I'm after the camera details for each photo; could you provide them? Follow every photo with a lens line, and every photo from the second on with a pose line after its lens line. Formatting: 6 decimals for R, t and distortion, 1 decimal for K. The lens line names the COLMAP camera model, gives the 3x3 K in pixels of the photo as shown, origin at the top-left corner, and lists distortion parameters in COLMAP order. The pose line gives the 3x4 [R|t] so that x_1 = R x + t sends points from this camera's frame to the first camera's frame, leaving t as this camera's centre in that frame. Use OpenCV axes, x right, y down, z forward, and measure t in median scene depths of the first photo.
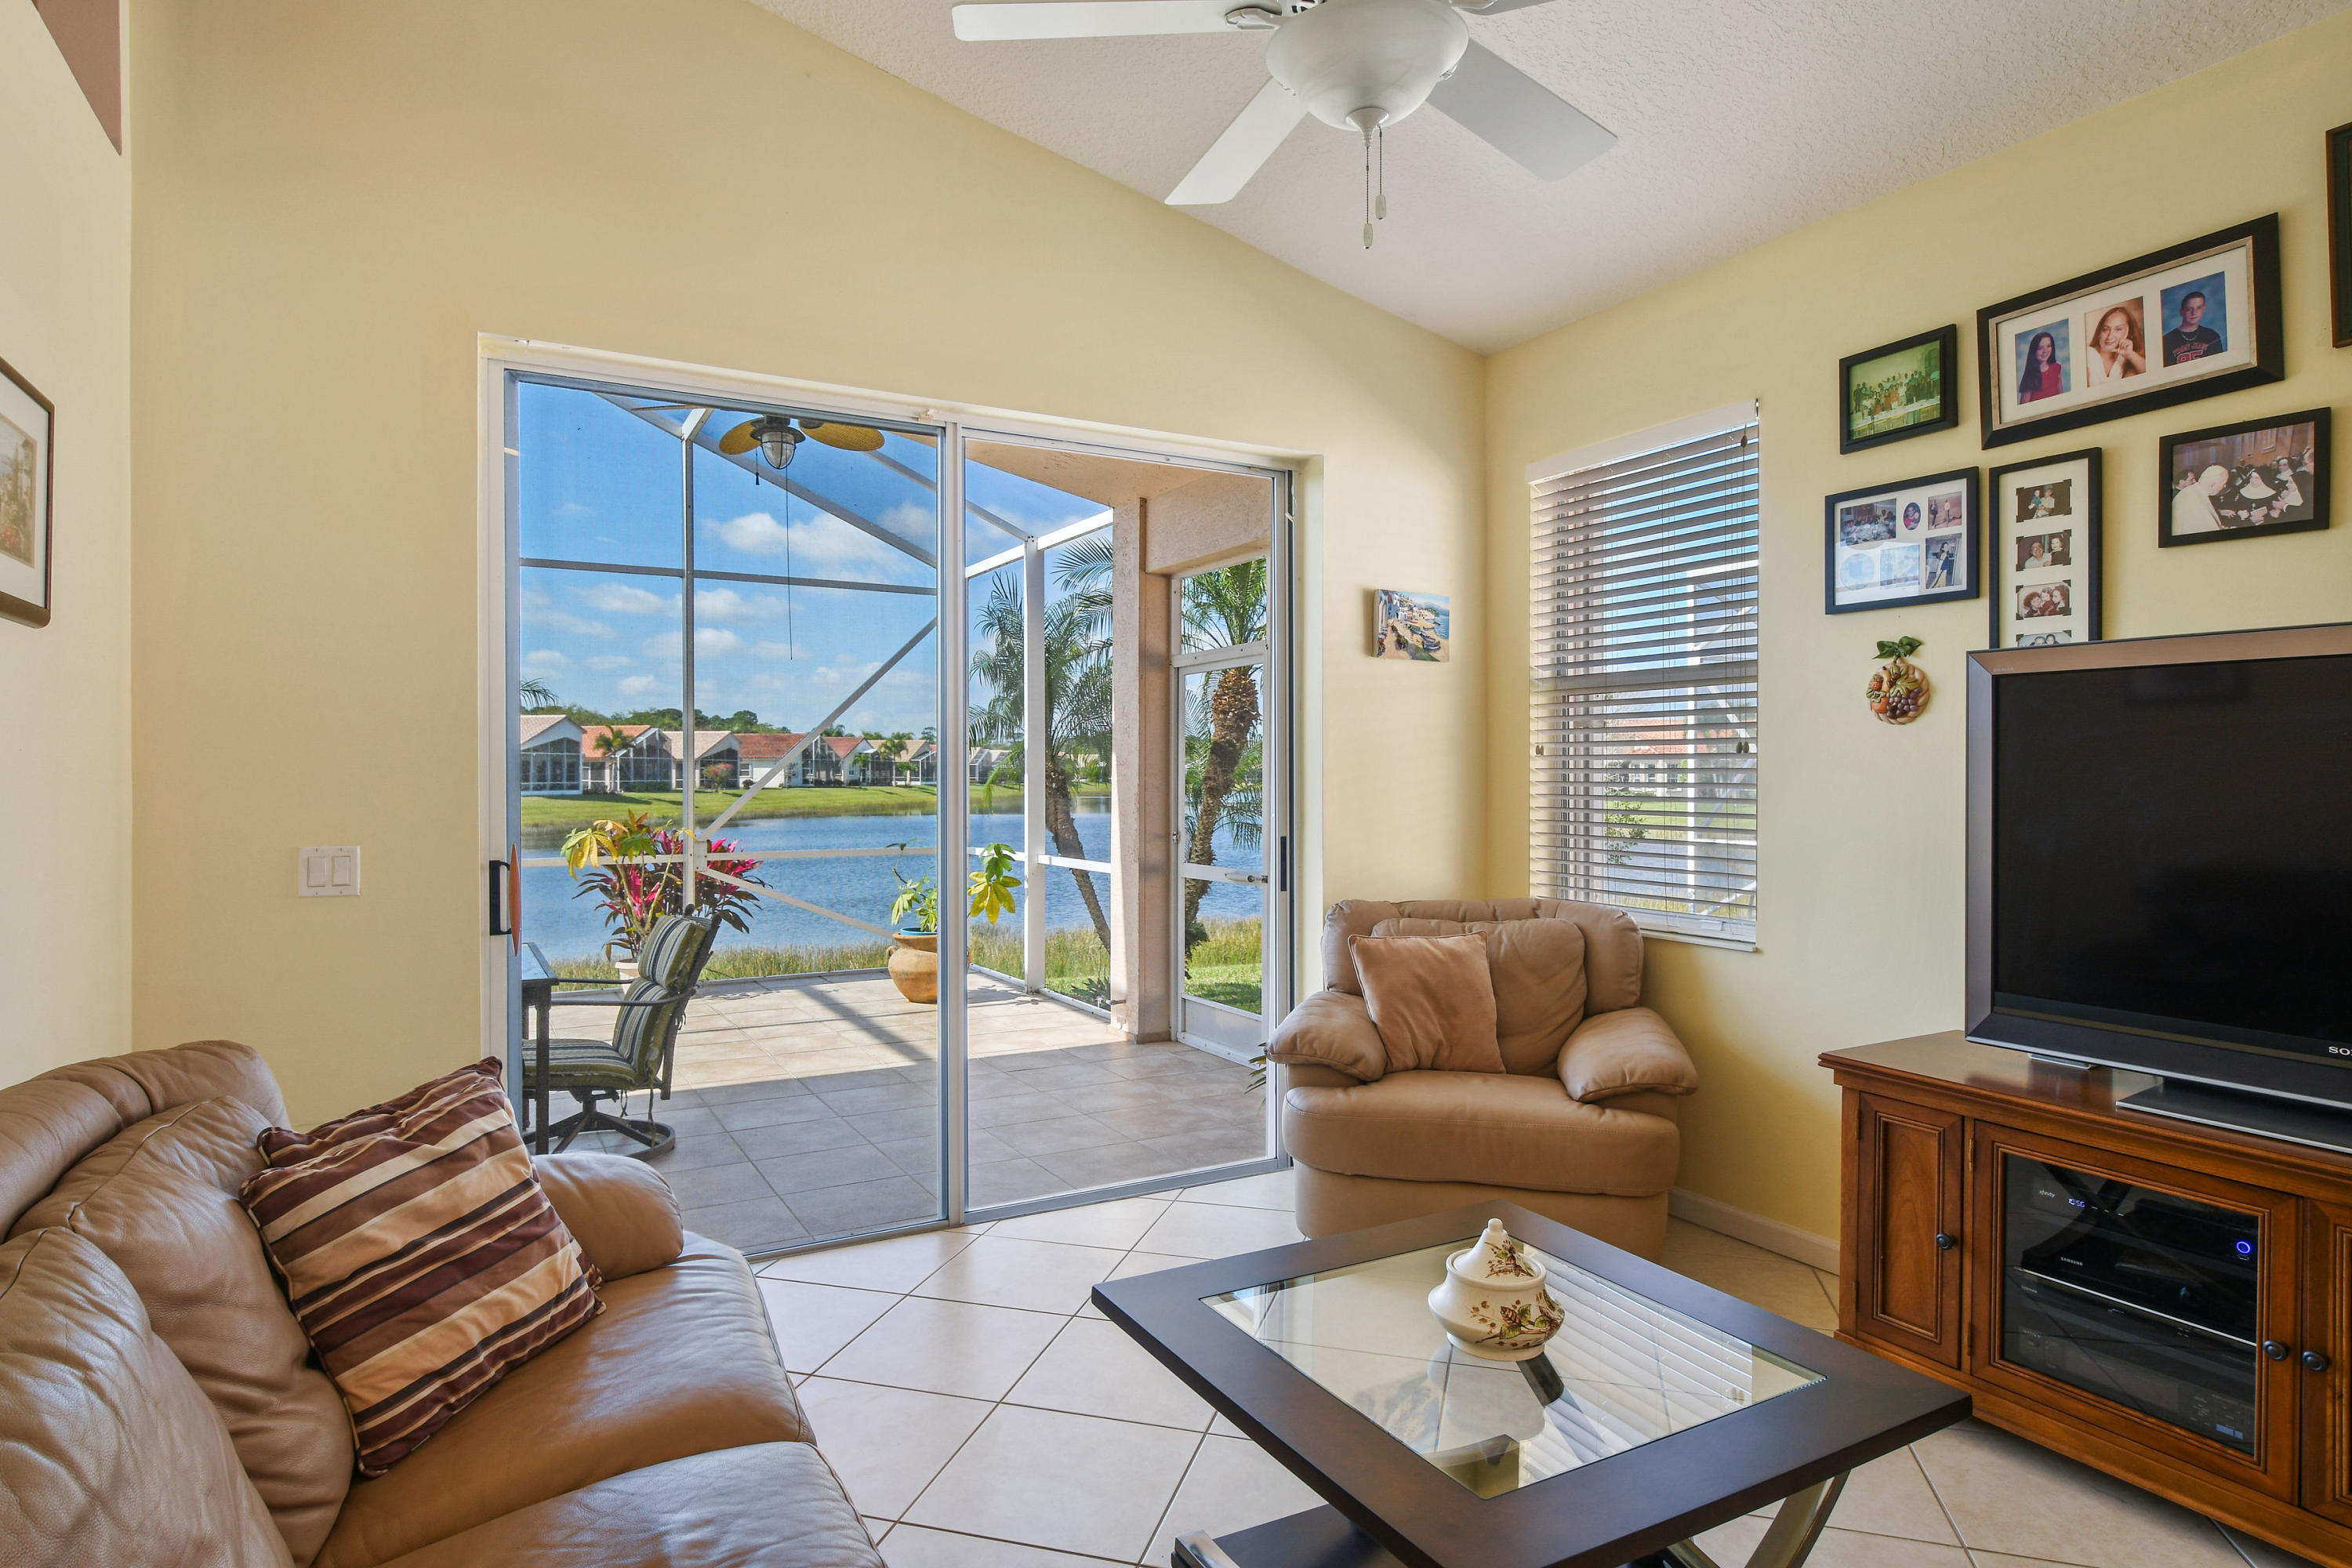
lens RADIAL K [[1277.7, 0, 1164.6], [0, 1277.7, 776.8], [0, 0, 1]] dist [-0.004066, 0.000068]
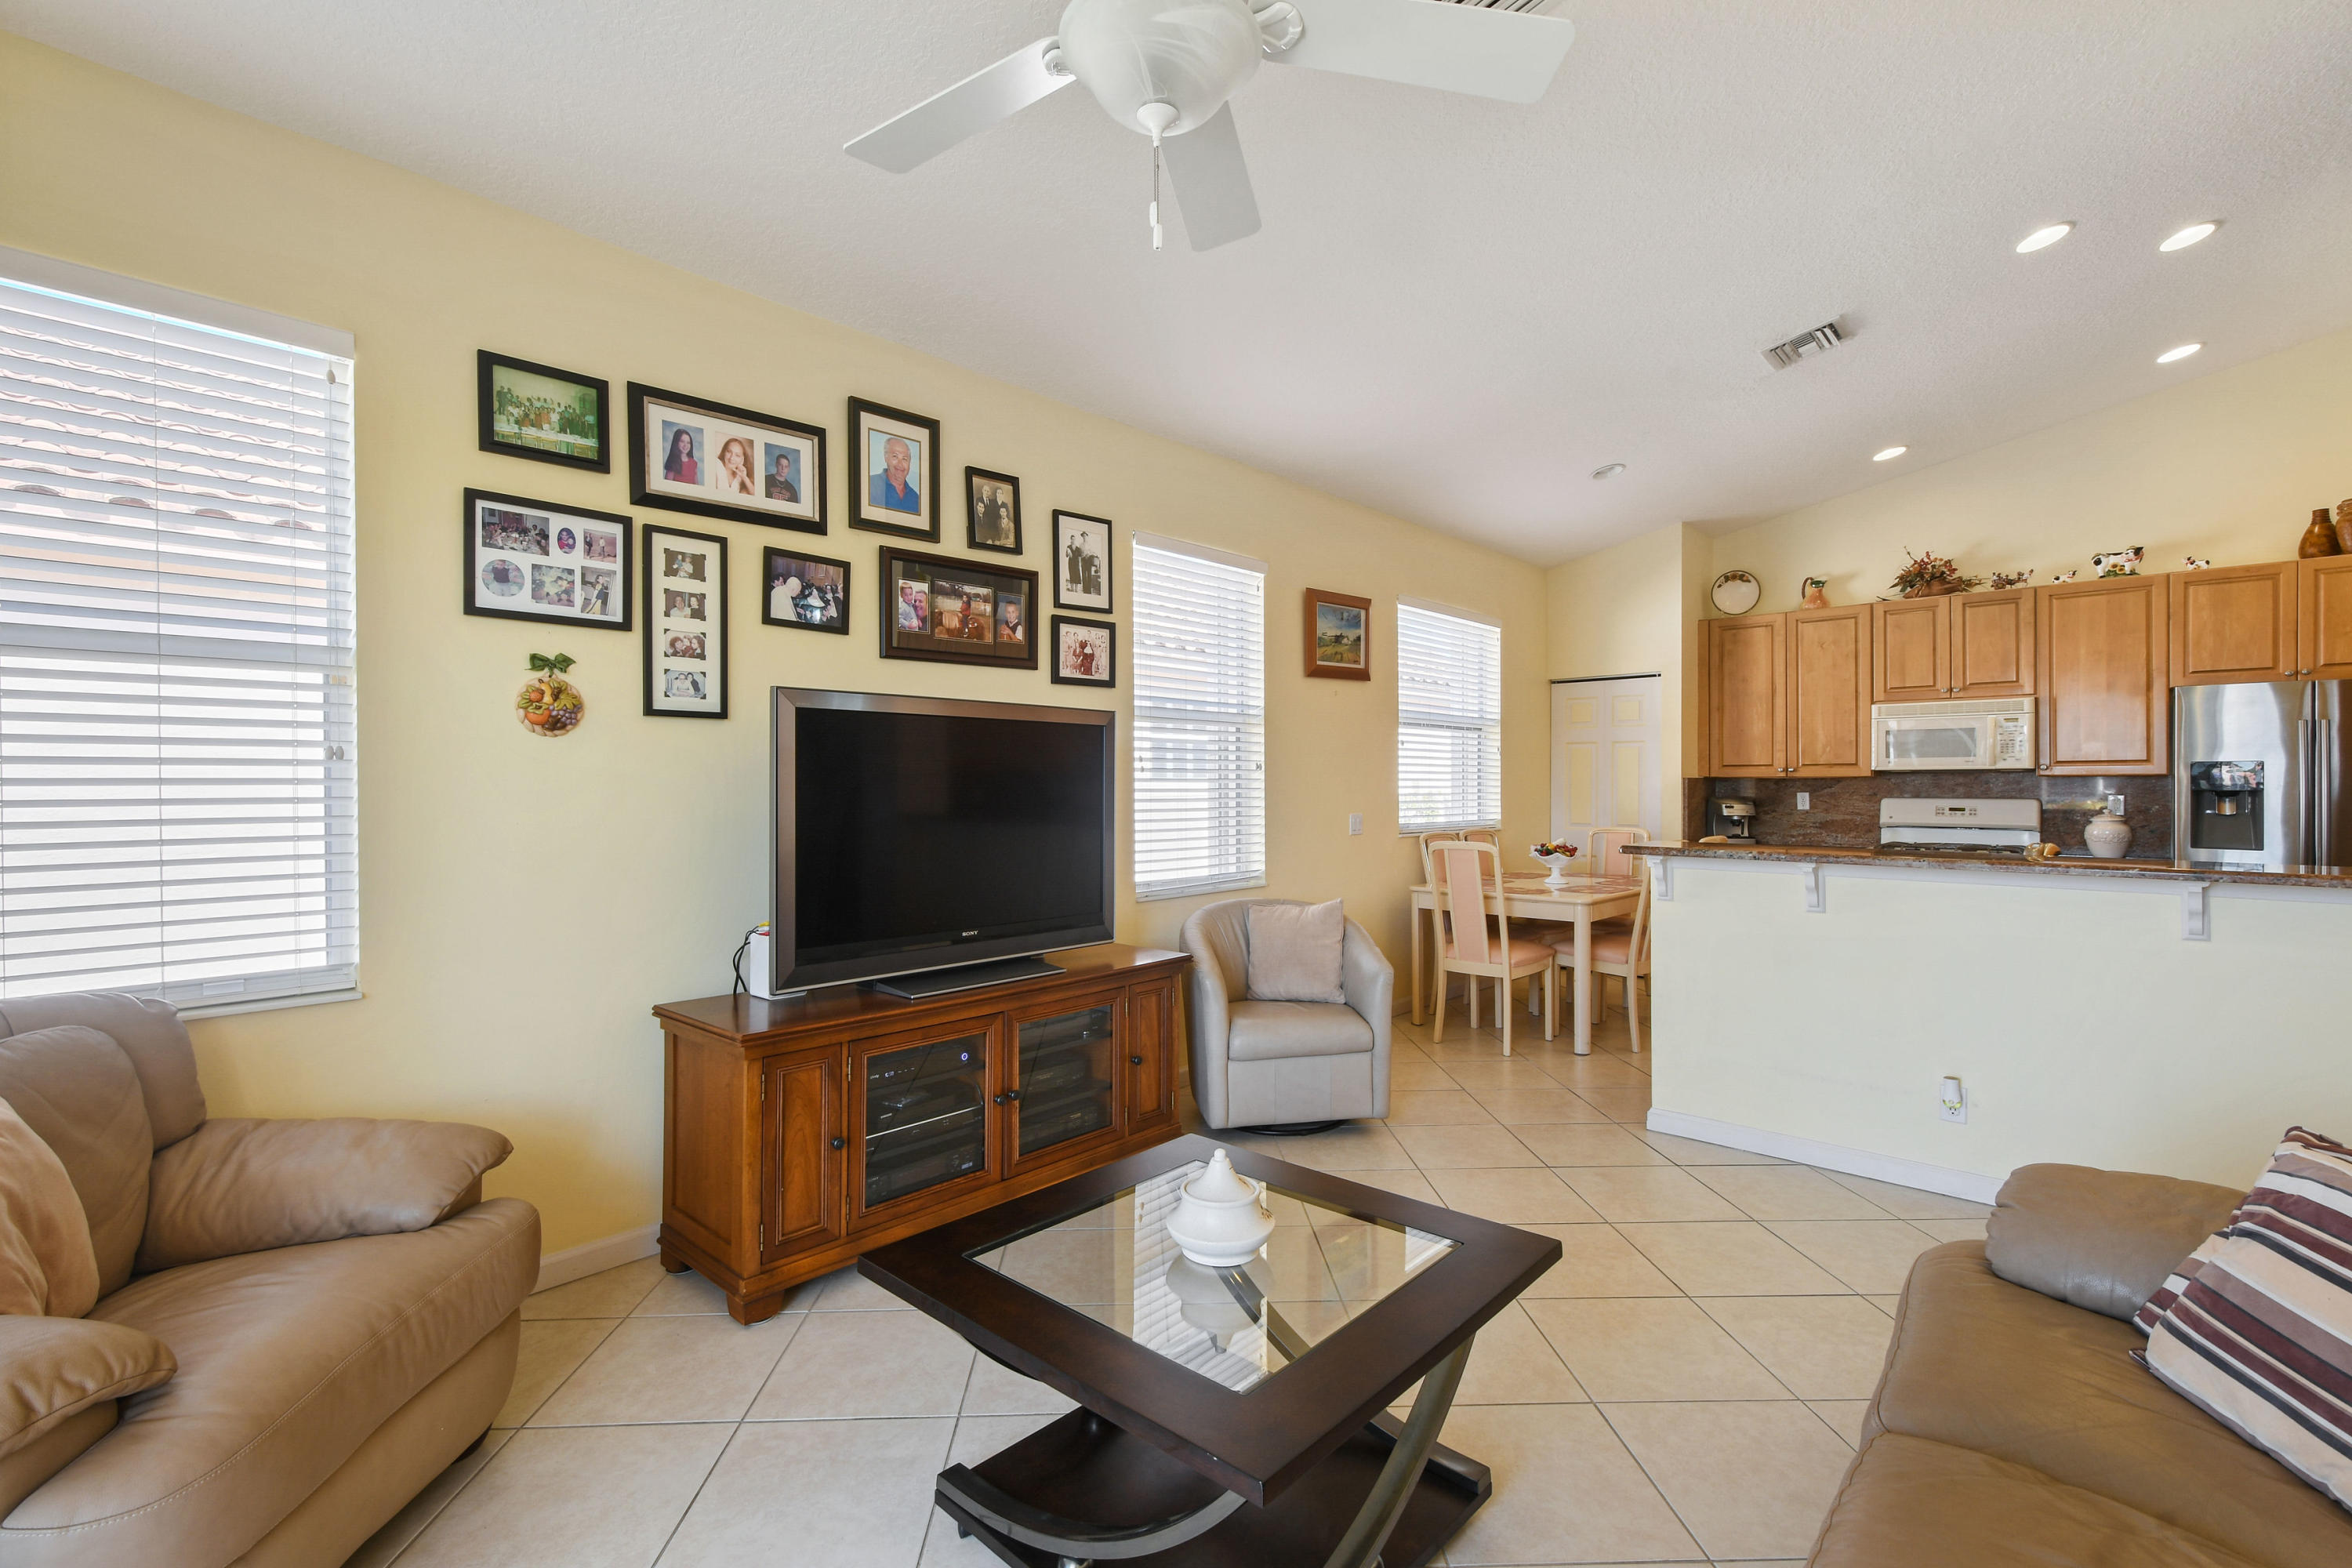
lens RADIAL K [[1049.6, 0, 1164.3], [0, 1049.6, 787.4], [0, 0, 1]] dist [0.007139, -0.001866]
pose [[-0.303347, -0.004872, 0.952868, -0.297638], [0.004882, 0.999966, 0.006667, -0.001894], [-0.952868, 0.006674, -0.303313, 0.589539]]
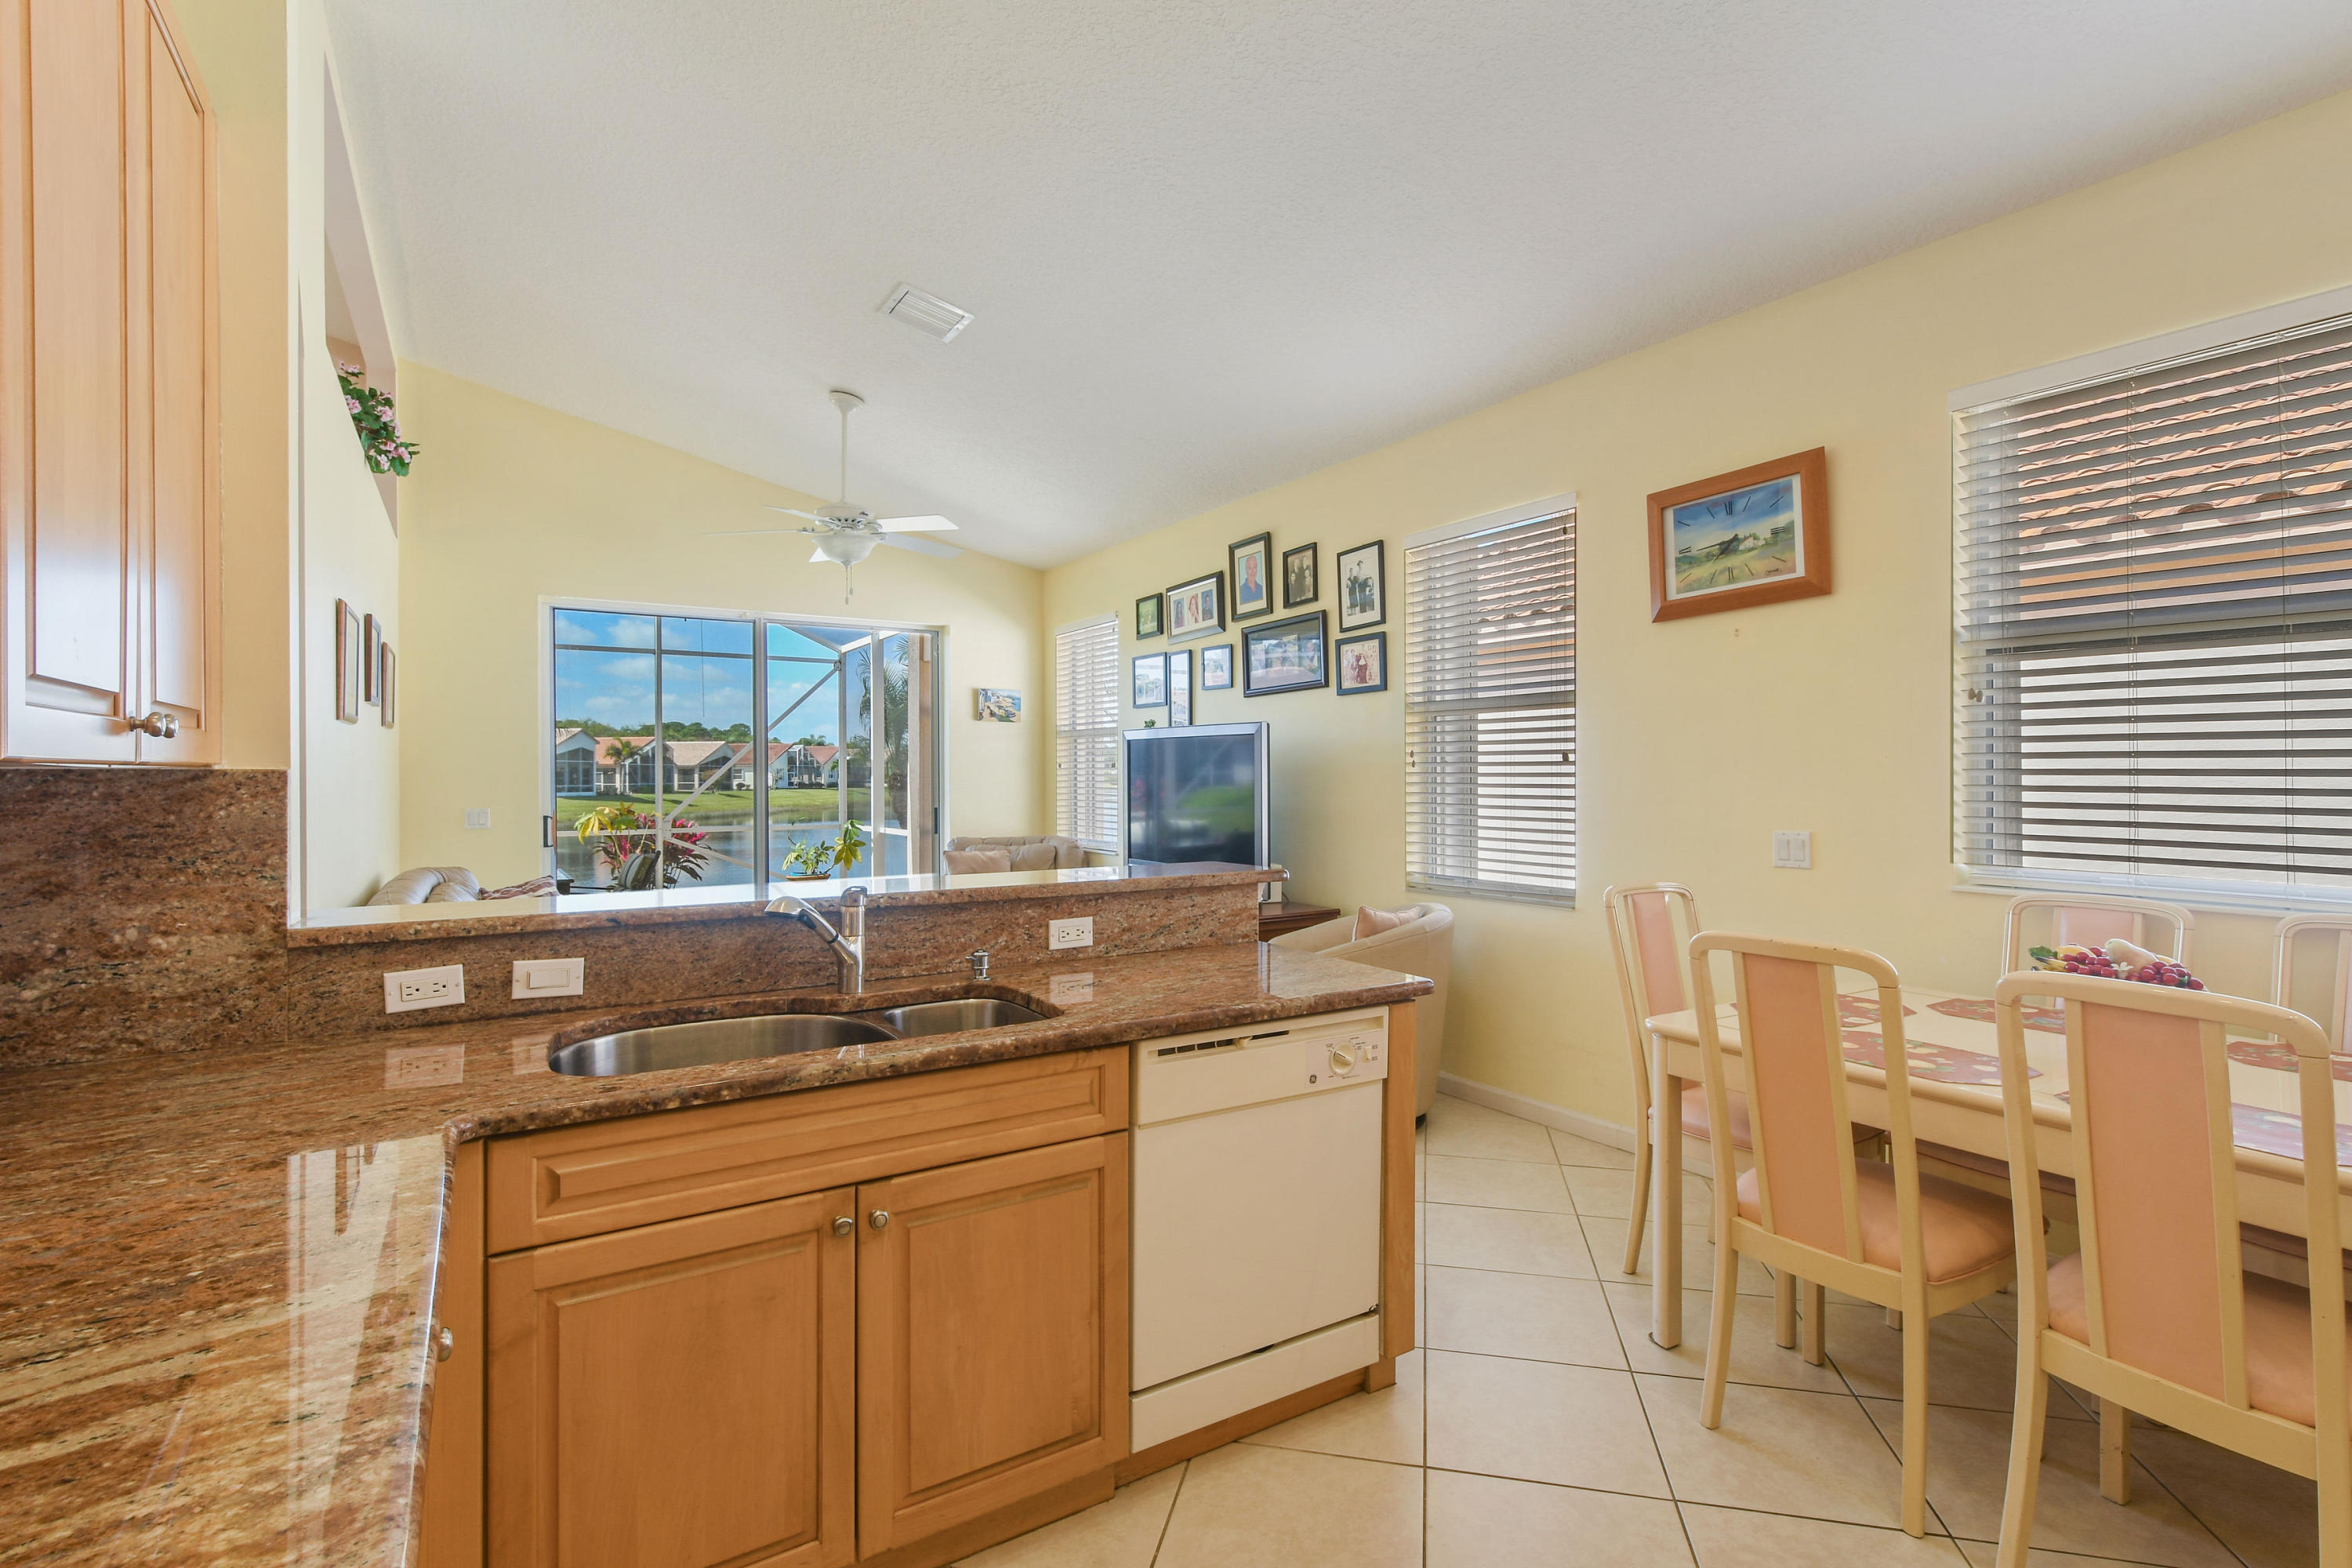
lens RADIAL K [[1079.4, 0, 1152.8], [0, 1079.4, 773.8], [0, 0, 1]] dist [0.013587, 0.000083]
pose [[0.998903, -0.003267, 0.046712, 0.364749], [0.003489, 0.999983, -0.004673, 0.001166], [-0.046695, 0.004831, 0.998897, -0.764710]]
